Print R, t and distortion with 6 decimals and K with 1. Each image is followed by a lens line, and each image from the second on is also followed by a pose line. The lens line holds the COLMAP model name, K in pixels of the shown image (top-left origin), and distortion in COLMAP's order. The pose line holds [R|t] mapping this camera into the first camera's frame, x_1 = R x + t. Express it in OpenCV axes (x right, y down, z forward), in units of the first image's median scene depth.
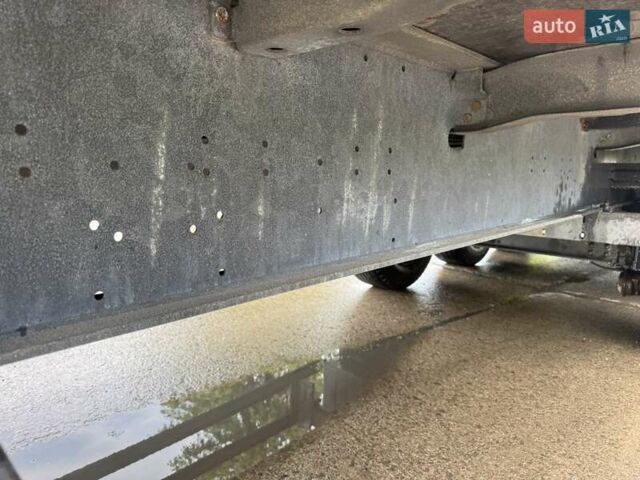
lens RADIAL K [[459.2, 0, 320.0], [0, 459.2, 240.0], [0, 0, 1]] dist [0.085225, -0.117839]
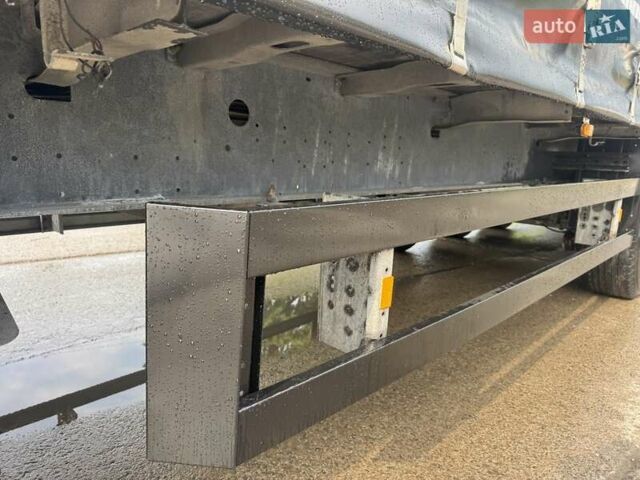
lens RADIAL K [[459.2, 0, 320.0], [0, 459.2, 240.0], [0, 0, 1]] dist [0.085225, -0.117839]
pose [[0.999577, 0.029077, 0.000578, -0.170742], [-0.029081, 0.999089, 0.031217, 0.182756], [0.000330, -0.031220, 0.999512, -0.944232]]
